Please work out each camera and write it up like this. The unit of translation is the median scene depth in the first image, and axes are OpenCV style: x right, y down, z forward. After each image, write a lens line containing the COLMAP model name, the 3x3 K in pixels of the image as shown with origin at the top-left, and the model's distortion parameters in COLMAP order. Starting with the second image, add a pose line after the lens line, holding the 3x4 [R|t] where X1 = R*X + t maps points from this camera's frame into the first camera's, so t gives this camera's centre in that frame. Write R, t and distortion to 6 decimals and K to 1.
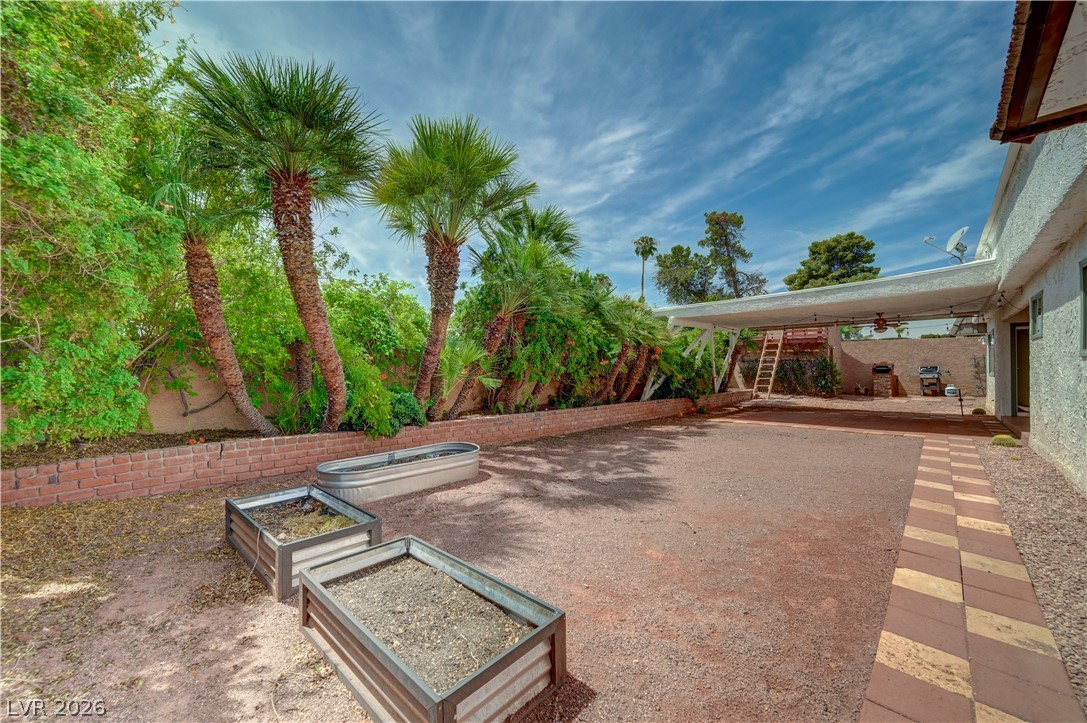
lens RADIAL K [[435.9, 0, 545.9], [0, 435.9, 366.5], [0, 0, 1]] dist [-0.000177, -0.000059]
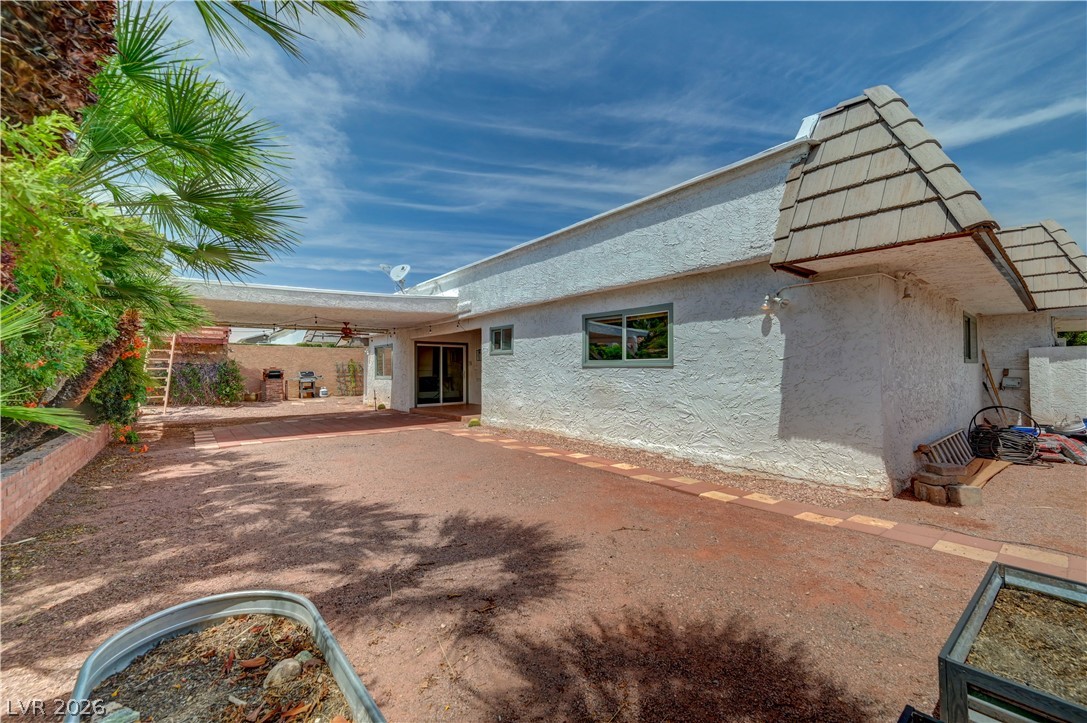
lens RADIAL K [[435.9, 0, 545.9], [0, 435.9, 366.5], [0, 0, 1]] dist [-0.000177, -0.000059]
pose [[0.142700, 0.014863, 0.989654, -0.512934], [-0.002981, 0.999889, -0.014587, 0.002651], [-0.989762, -0.000869, 0.142728, 0.760024]]
